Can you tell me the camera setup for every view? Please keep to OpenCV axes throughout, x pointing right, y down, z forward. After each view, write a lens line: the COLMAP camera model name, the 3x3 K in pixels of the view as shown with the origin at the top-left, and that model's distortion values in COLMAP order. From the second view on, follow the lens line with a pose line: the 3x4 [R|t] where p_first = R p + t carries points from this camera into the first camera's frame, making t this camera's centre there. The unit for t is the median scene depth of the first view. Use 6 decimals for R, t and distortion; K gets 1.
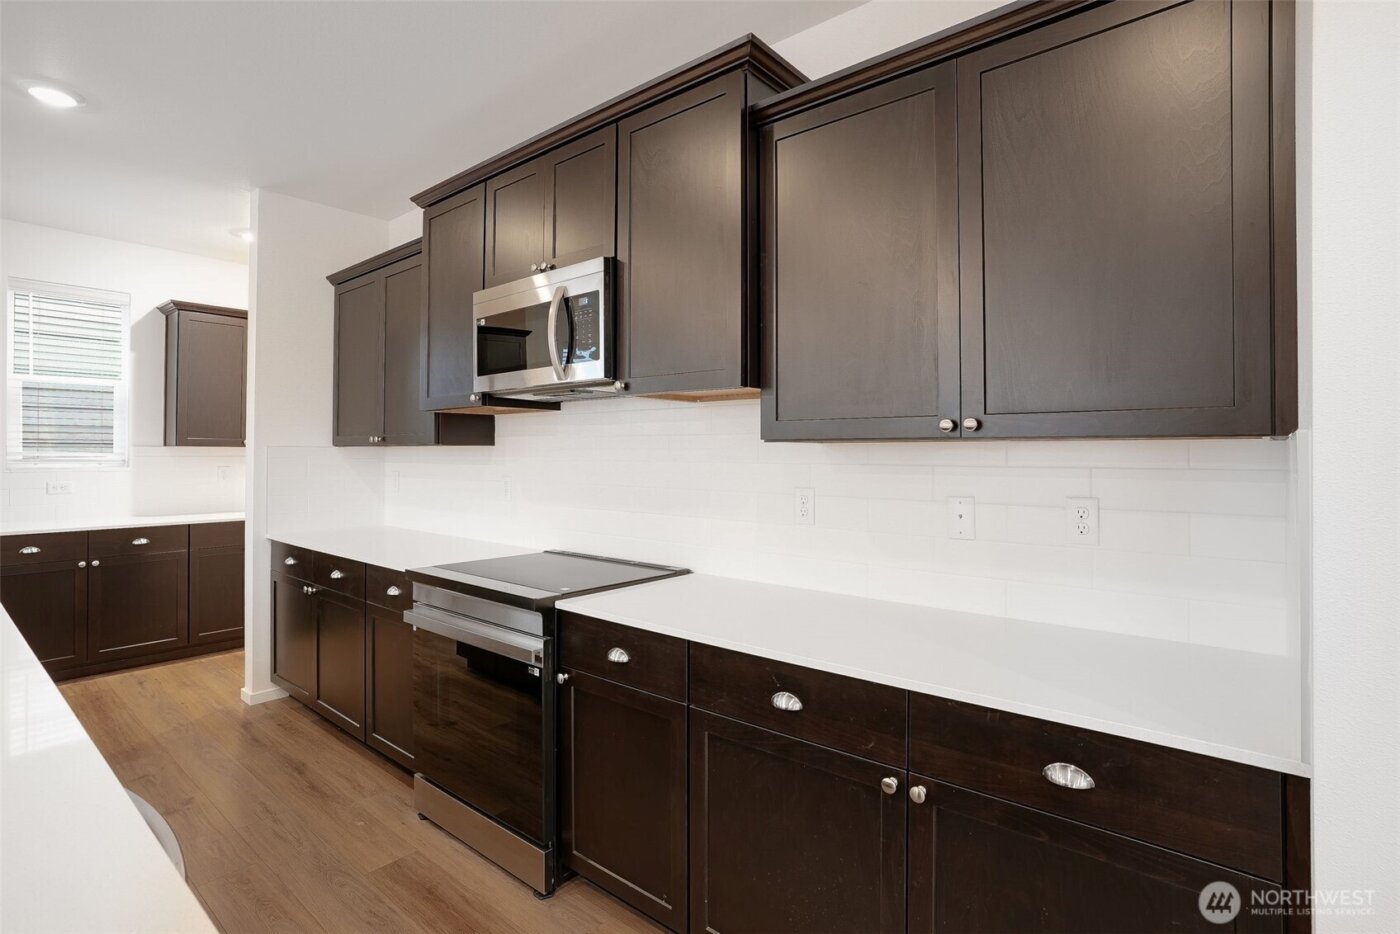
lens RADIAL K [[686.4, 0, 708.1], [0, 686.4, 445.7], [0, 0, 1]] dist [-0.027902, 0.017051]
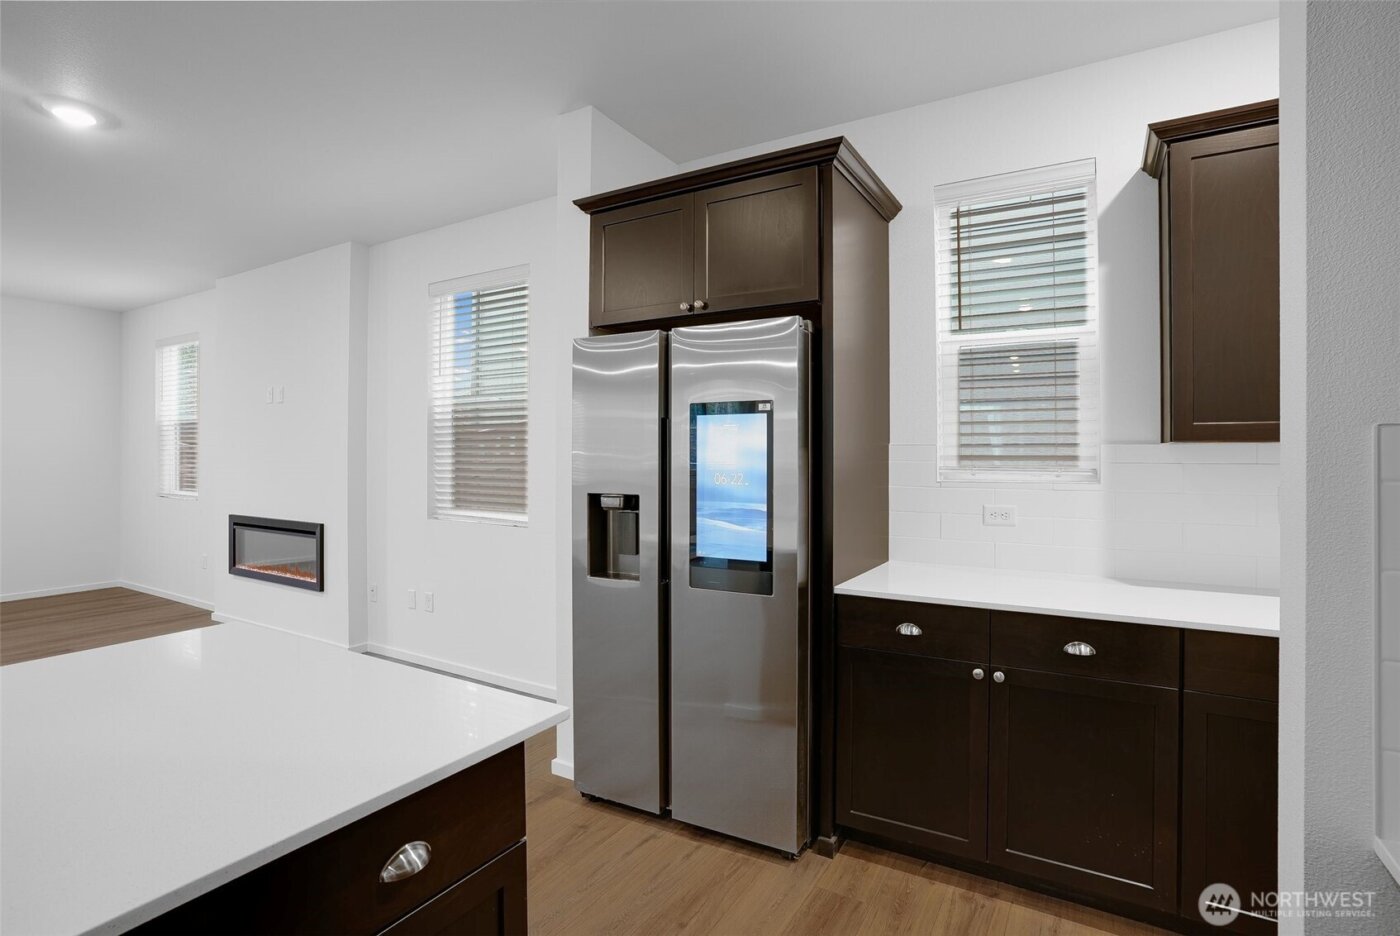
lens RADIAL K [[710.7, 0, 701.9], [0, 710.7, 455.9], [0, 0, 1]] dist [-0.043448, 0.020134]
pose [[0.190542, -0.000031, -0.981679, -0.616182], [0.010599, 0.999942, 0.002026, 0.009753], [0.981622, -0.010791, 0.190531, 0.972763]]
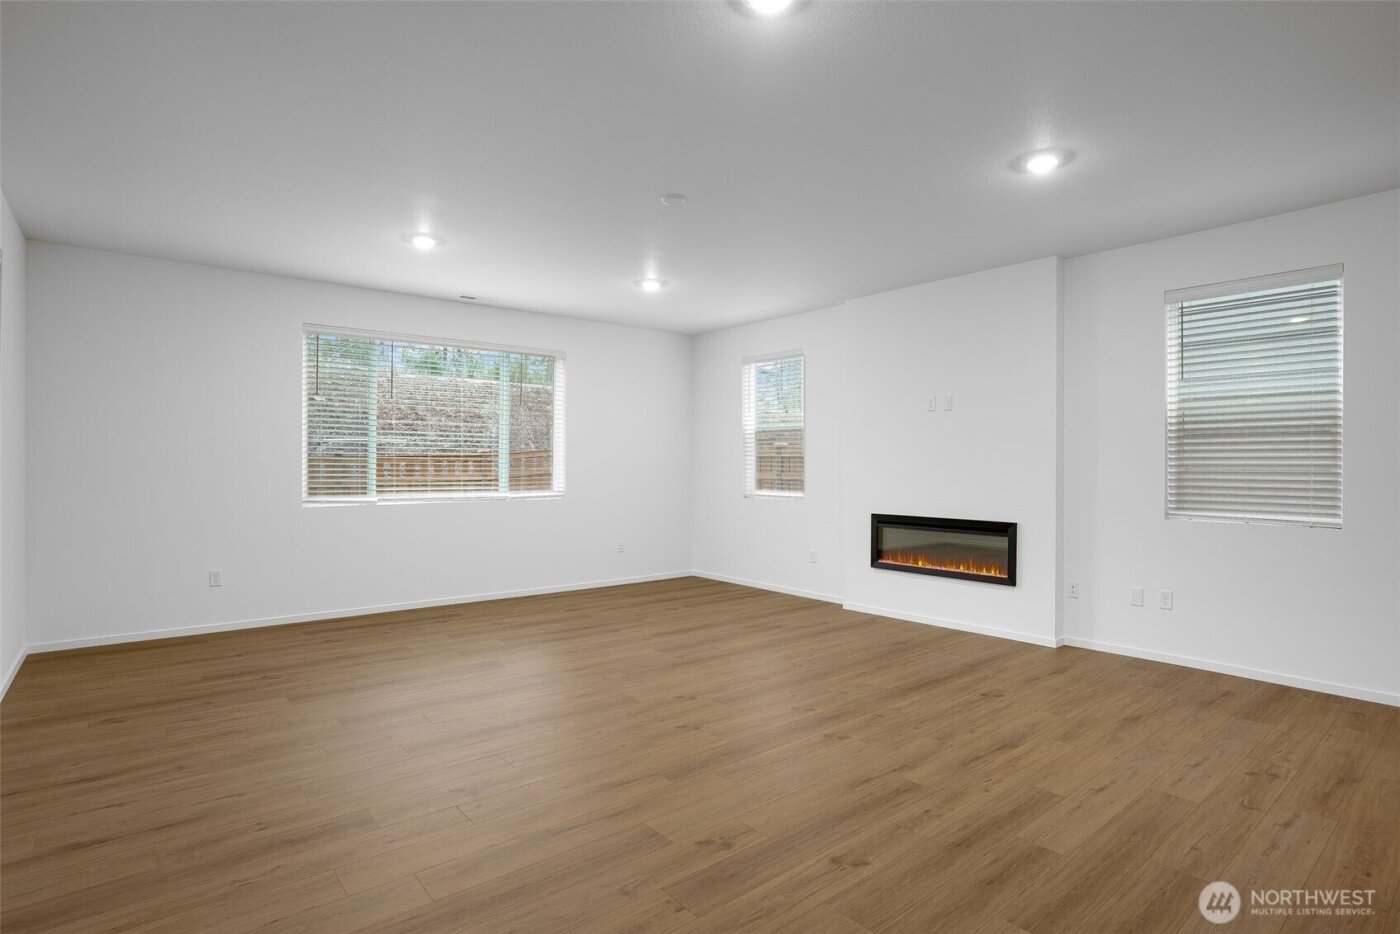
lens RADIAL K [[733.0, 0, 700.0], [0, 733.0, 467.0], [0, 0, 1]] dist [-0.004190, 0.000297]
pose [[-0.140400, -0.005522, -0.990079, -0.459060], [0.006677, 0.999956, -0.006524, 0.029805], [0.990072, -0.007526, -0.140357, -0.146523]]
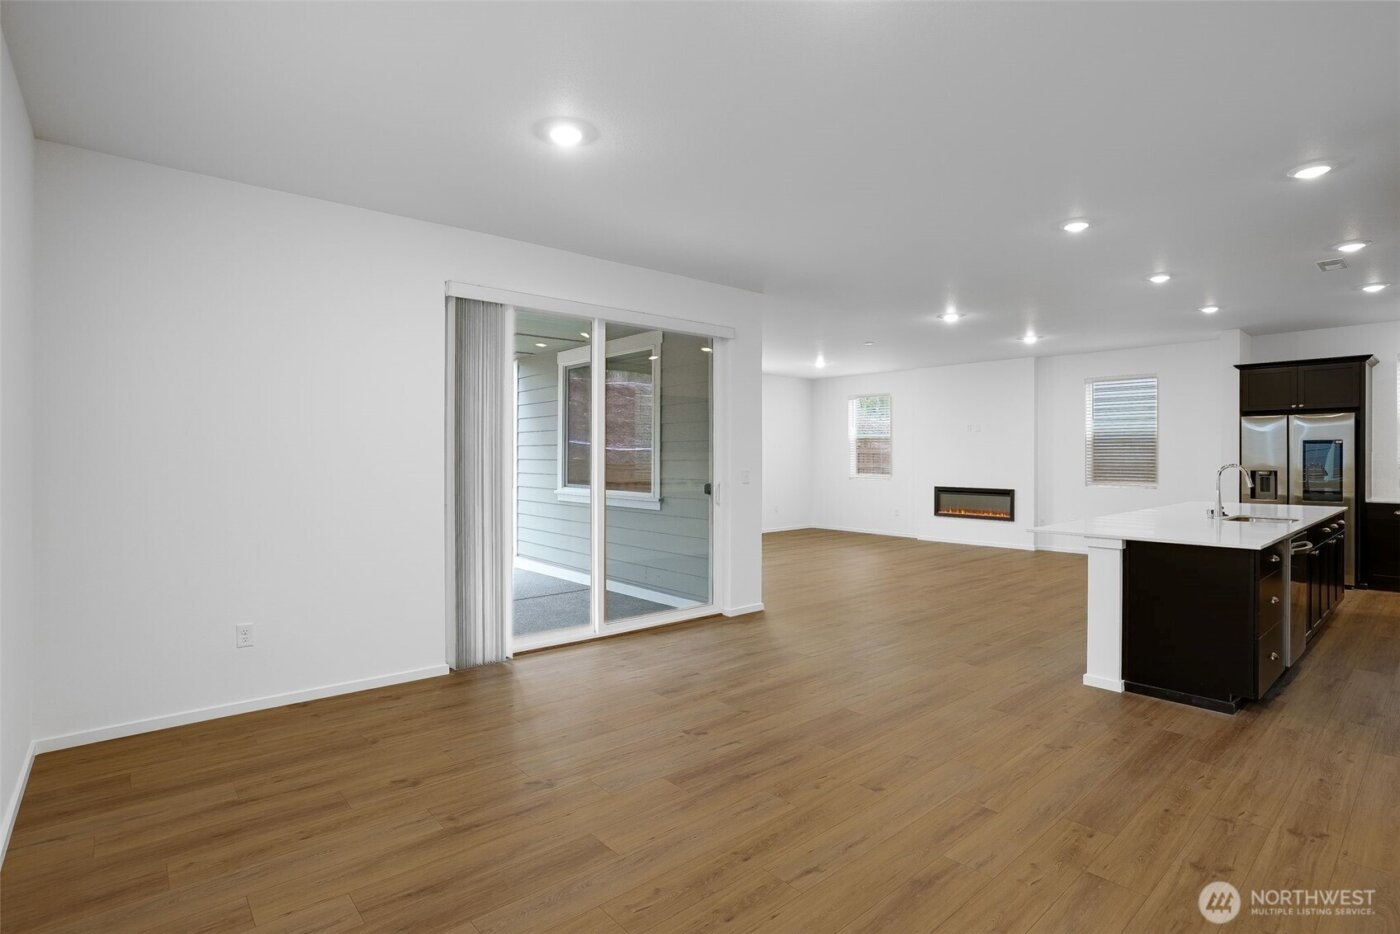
lens RADIAL K [[710.7, 0, 701.9], [0, 710.7, 454.9], [0, 0, 1]] dist [-0.043448, 0.020134]
pose [[-0.126200, -0.003848, -0.991997, 1.332863], [0.009558, 0.999941, -0.005094, -0.006226], [0.991959, -0.010124, -0.126156, -0.733541]]
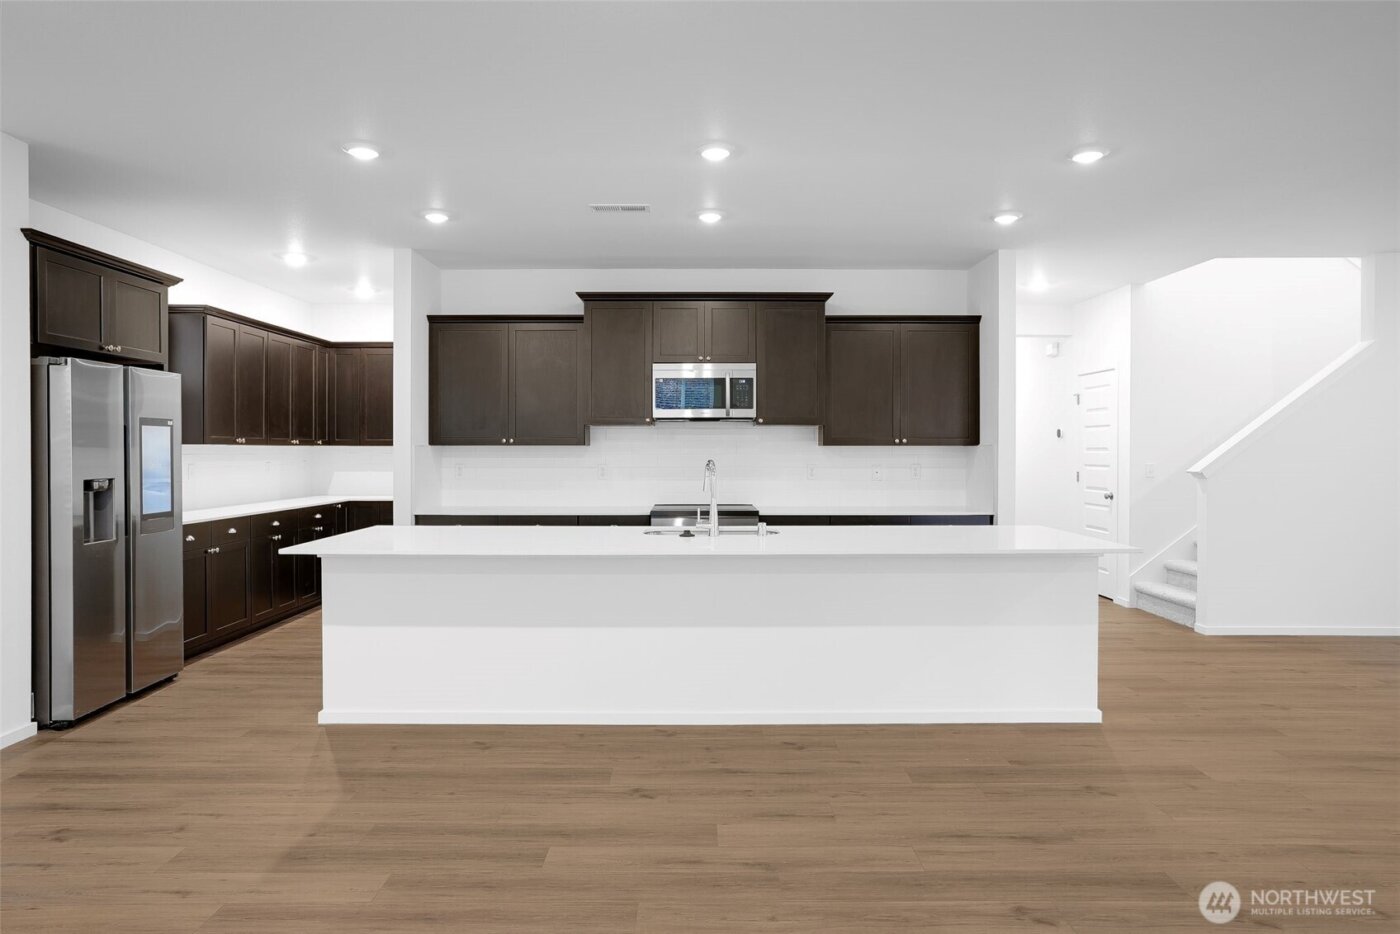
lens RADIAL K [[885.1, 0, 694.3], [0, 885.1, 450.5], [0, 0, 1]] dist [-0.001904, 0.002368]
pose [[0.739543, -0.002691, 0.673104, -1.825458], [-0.006115, 0.999924, 0.010717, -0.014003], [-0.673082, -0.012042, 0.739470, -0.834753]]
